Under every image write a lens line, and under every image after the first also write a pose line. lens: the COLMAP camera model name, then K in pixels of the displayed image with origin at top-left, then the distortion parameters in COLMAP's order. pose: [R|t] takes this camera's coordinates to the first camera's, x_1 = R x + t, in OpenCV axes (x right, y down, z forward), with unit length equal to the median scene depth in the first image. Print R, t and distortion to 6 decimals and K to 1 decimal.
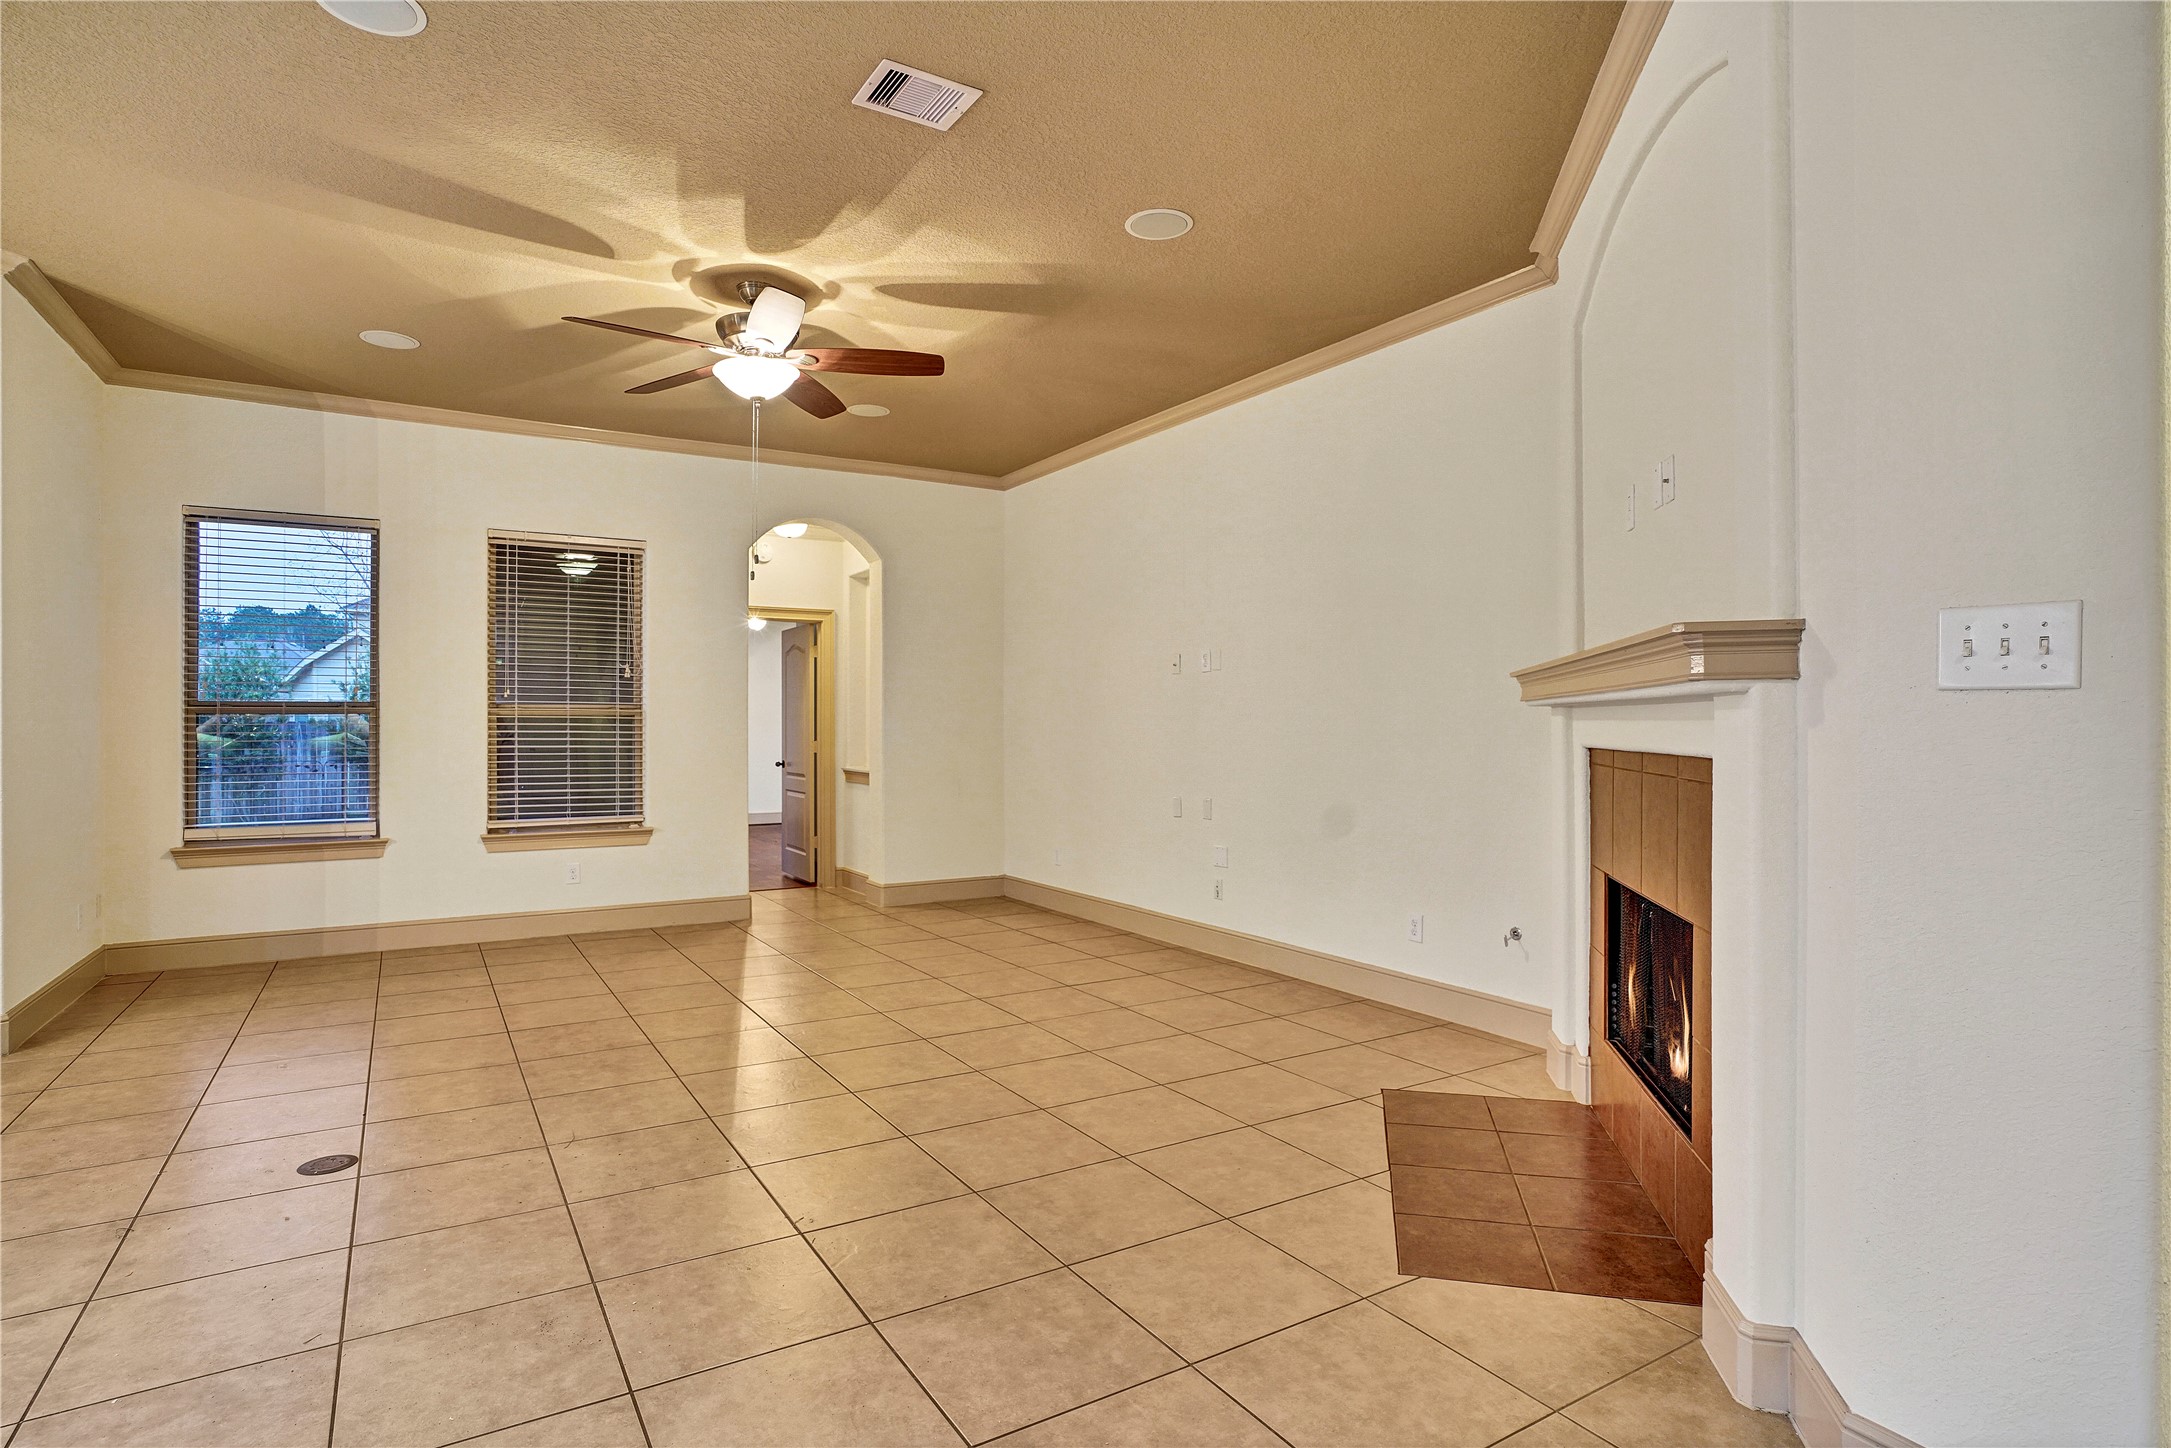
lens RADIAL K [[1114.6, 0, 1107.7], [0, 1114.6, 723.3], [0, 0, 1]] dist [-0.068802, 0.029347]
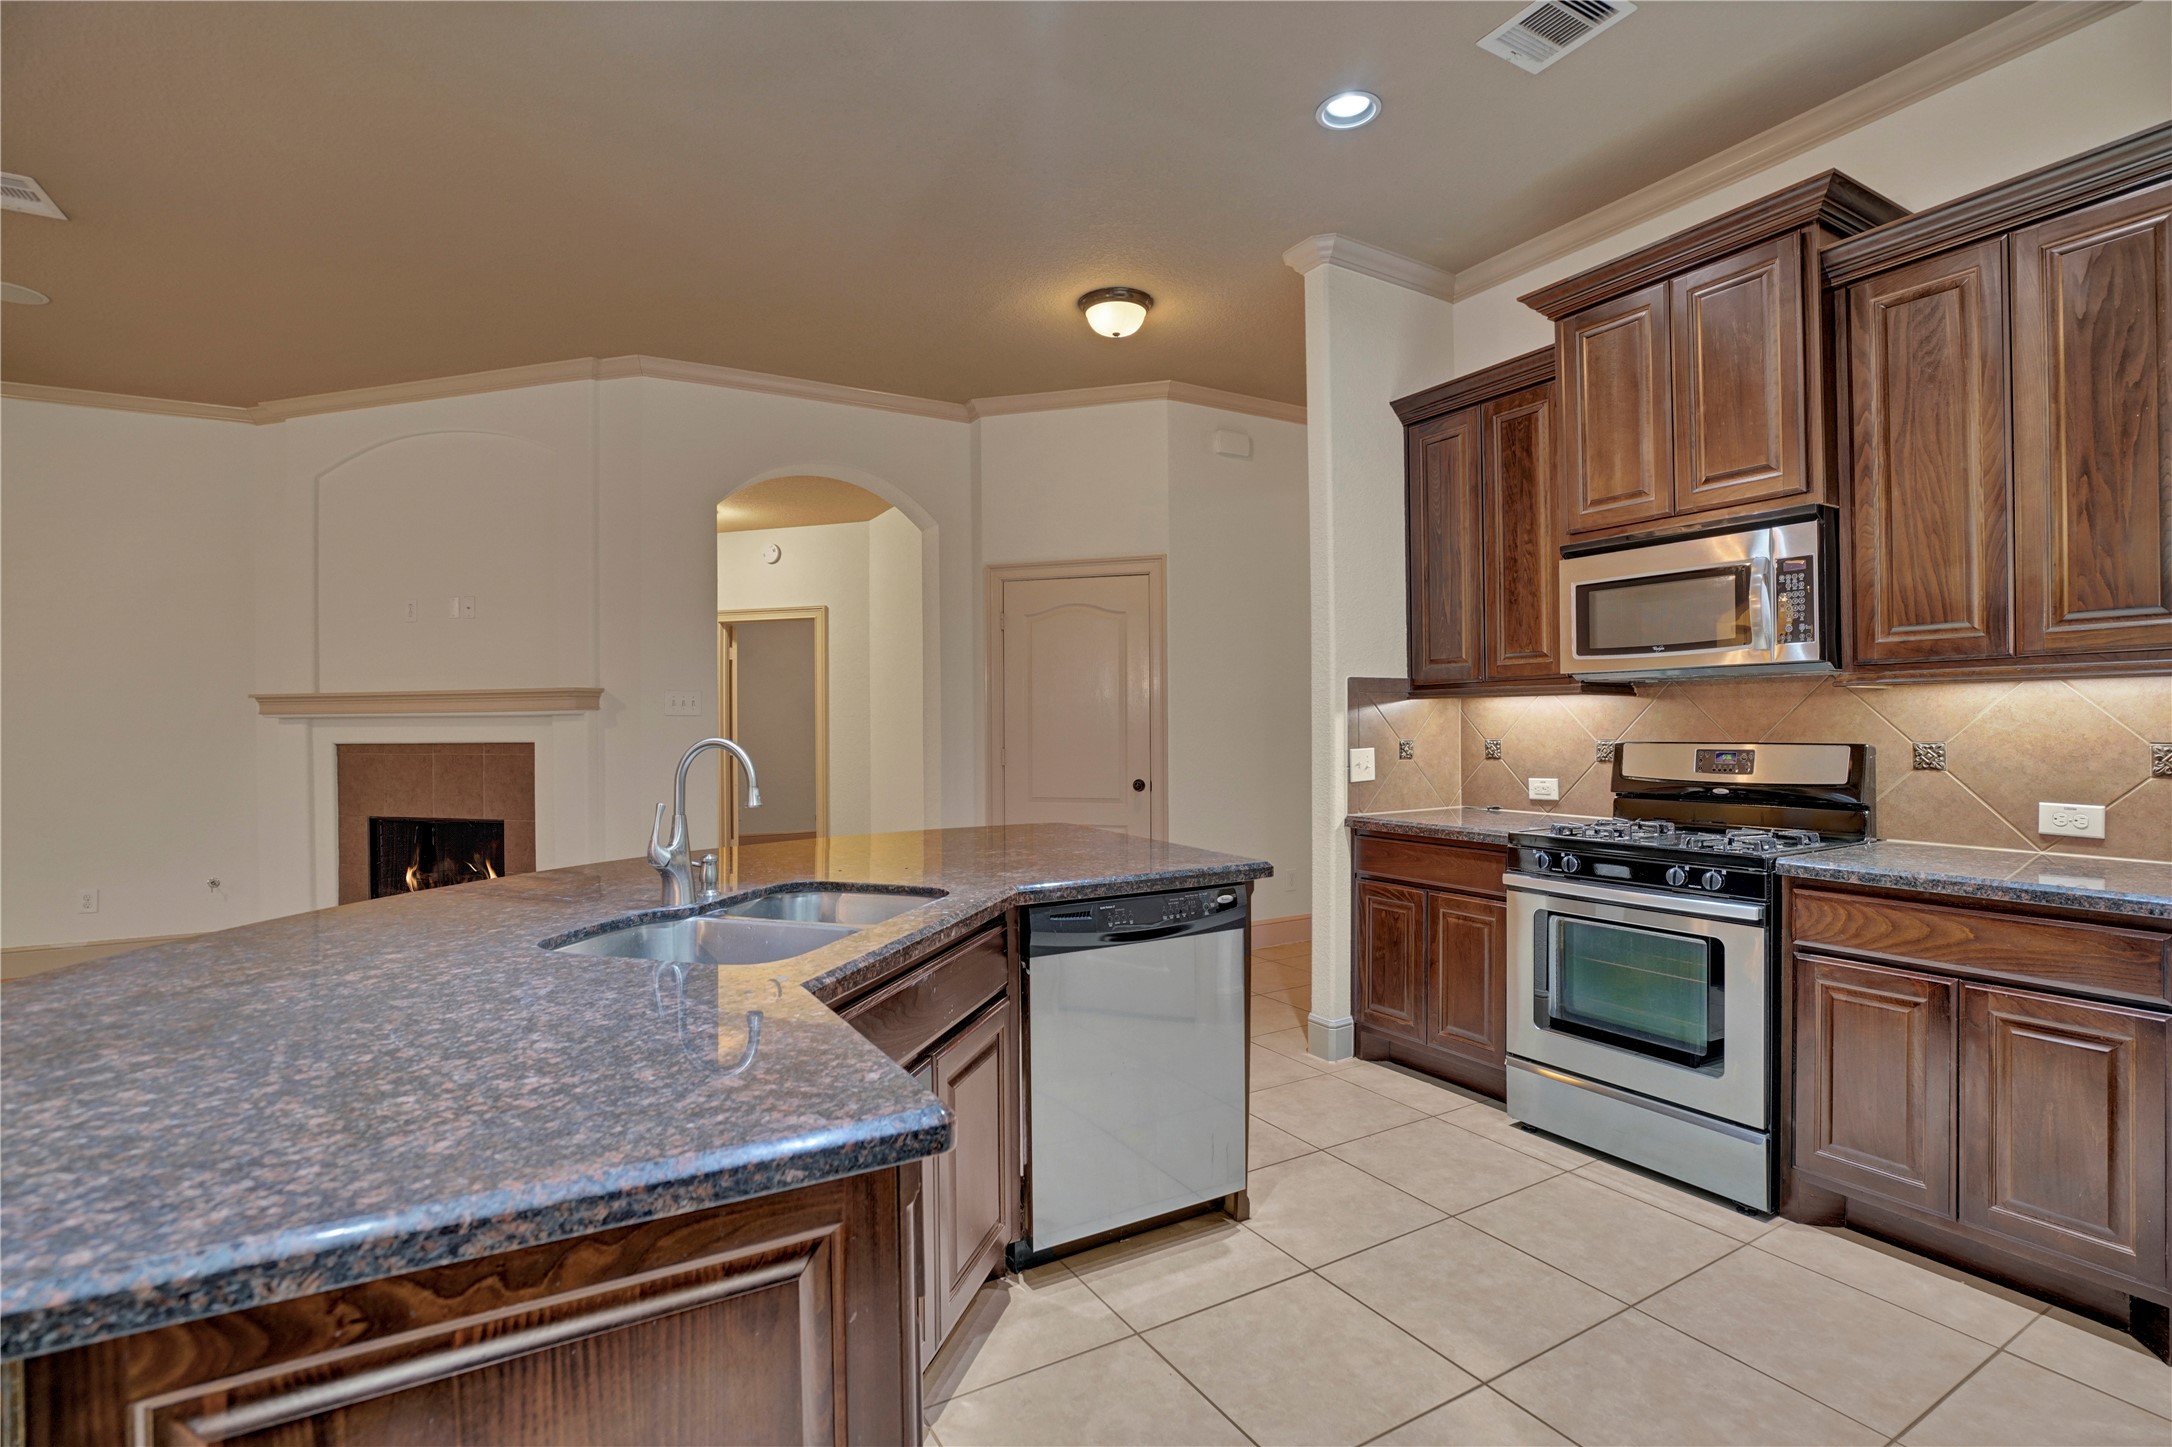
lens RADIAL K [[1036.7, 0, 1086.5], [0, 1036.7, 712.7], [0, 0, 1]] dist [-0.028649, 0.000044]
pose [[0.057801, 0.003792, 0.998321, -0.983313], [0.009245, 0.999948, -0.004334, -0.007086], [-0.998285, 0.009480, 0.057763, -0.185837]]
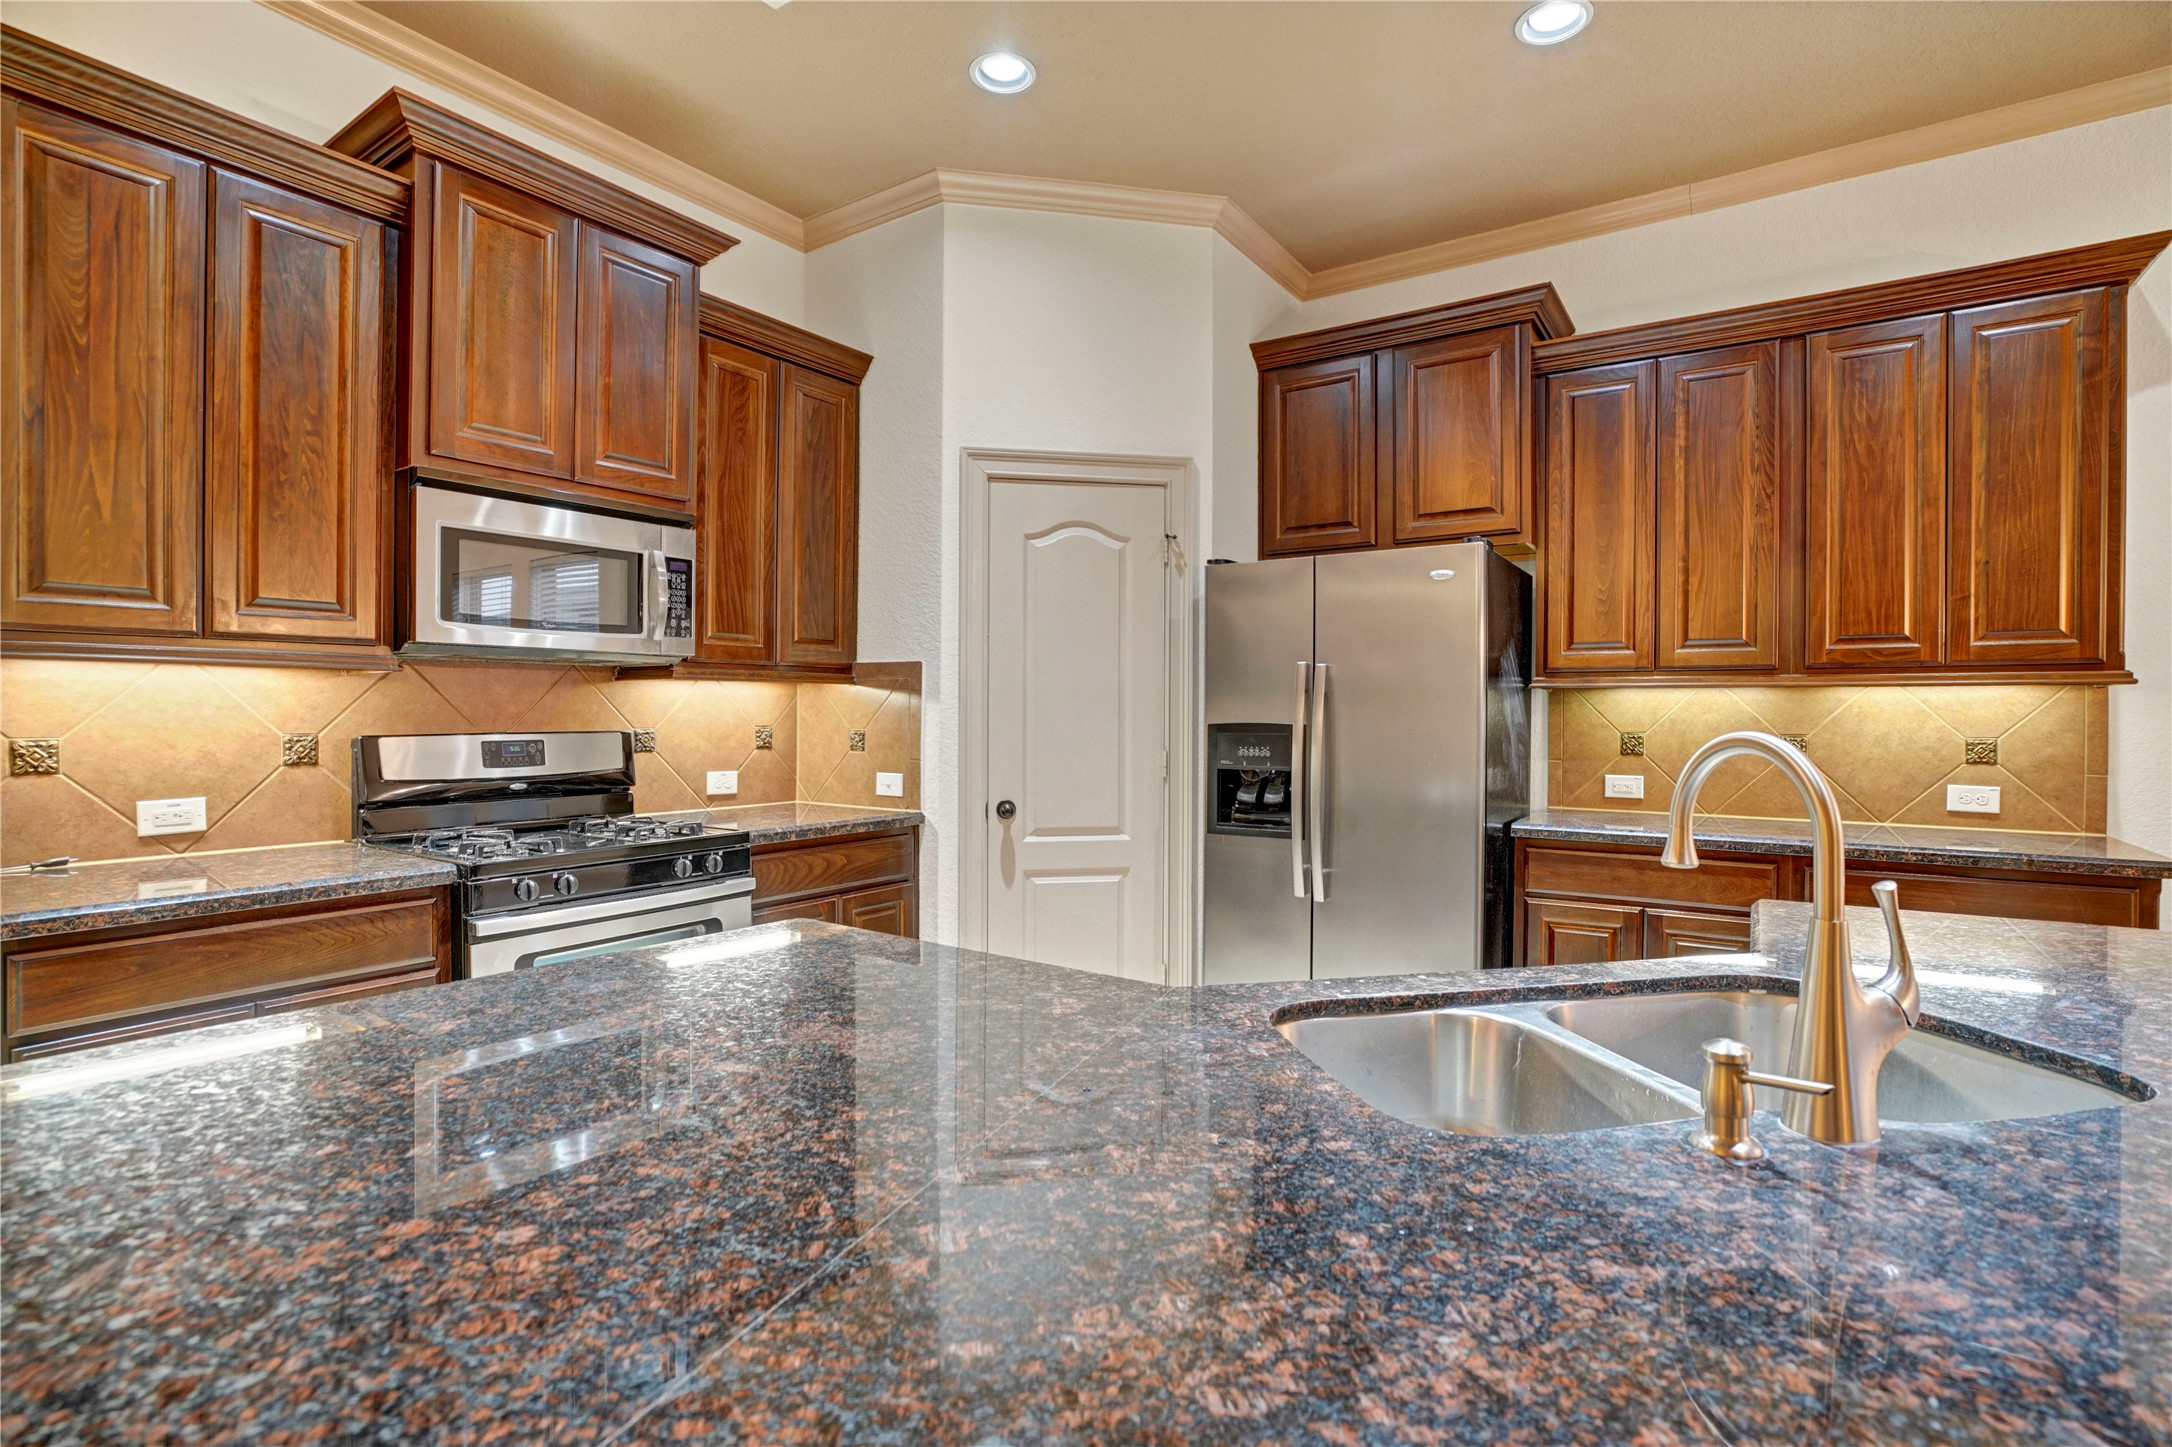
lens RADIAL K [[1115.1, 0, 1108.2], [0, 1115.1, 722.8], [0, 0, 1]] dist [-0.068802, 0.029347]
pose [[-0.927789, -0.001070, -0.373104, -0.210461], [-0.004591, 0.999953, 0.008550, 0.002413], [0.373077, 0.009645, -0.927750, 0.257603]]
